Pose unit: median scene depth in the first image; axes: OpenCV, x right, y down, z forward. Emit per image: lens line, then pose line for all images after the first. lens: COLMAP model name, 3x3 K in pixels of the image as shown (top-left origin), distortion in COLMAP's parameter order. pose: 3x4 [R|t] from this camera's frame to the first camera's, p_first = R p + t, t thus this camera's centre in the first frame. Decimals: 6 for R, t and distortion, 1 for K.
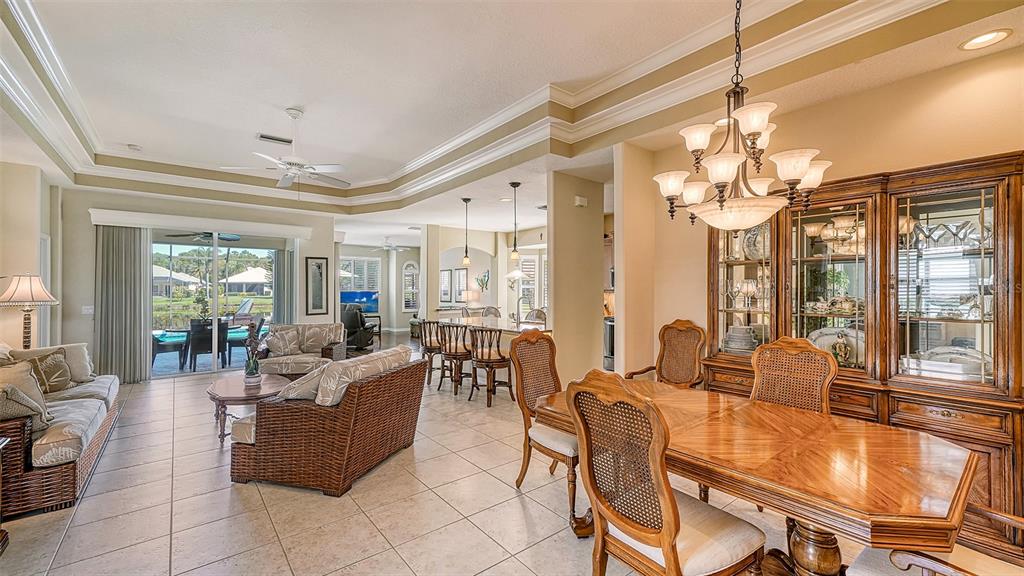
lens RADIAL K [[415.8, 0, 524.0], [0, 415.8, 281.6], [0, 0, 1]] dist [0.017002, 0.000016]
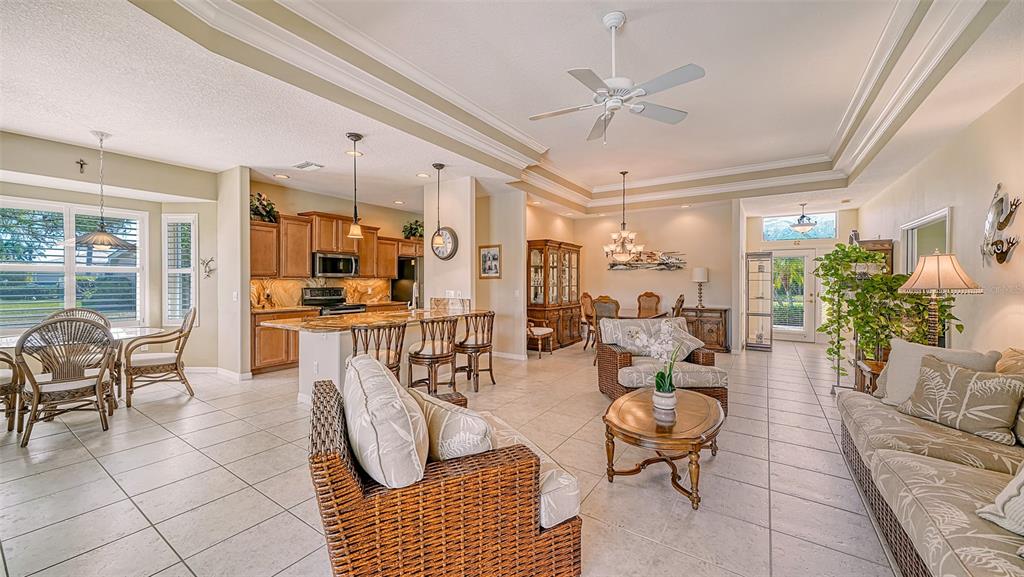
lens RADIAL K [[376.1, 0, 512.0], [0, 376.1, 288.5], [0, 0, 1]] dist [0.000382, 0.000024]
pose [[-0.282448, -0.025921, 0.958932, -0.647047], [-0.025096, 0.999492, 0.019625, 0.018048], [-0.958954, -0.018523, -0.282955, 0.772296]]
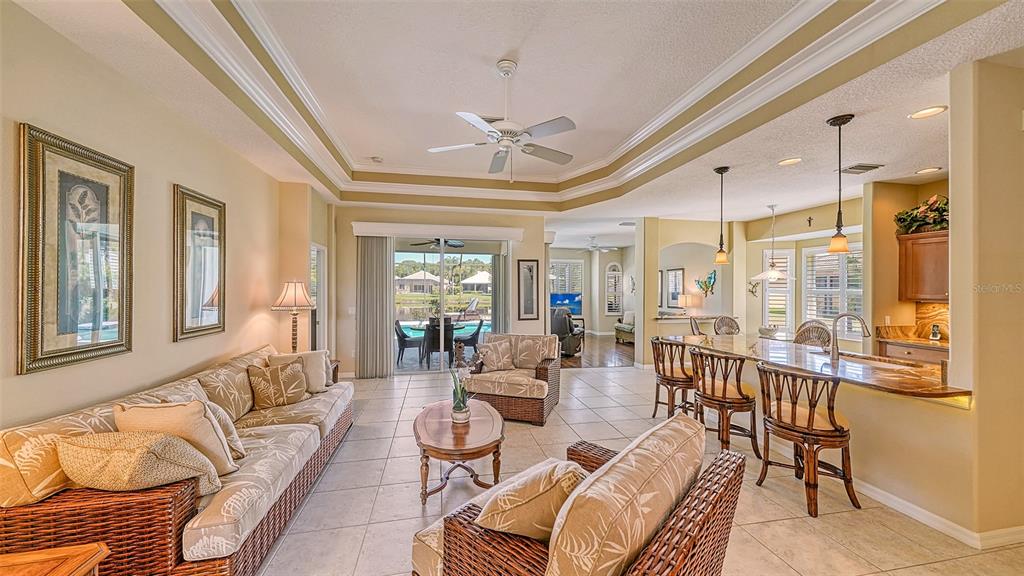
lens RADIAL K [[376.1, 0, 512.0], [0, 376.1, 288.0], [0, 0, 1]] dist [0.000382, 0.000024]
pose [[0.880800, 0.005505, -0.473457, -0.126468], [0.001973, 0.999881, 0.015297, -0.006926], [0.473484, -0.014408, 0.880684, 0.234705]]
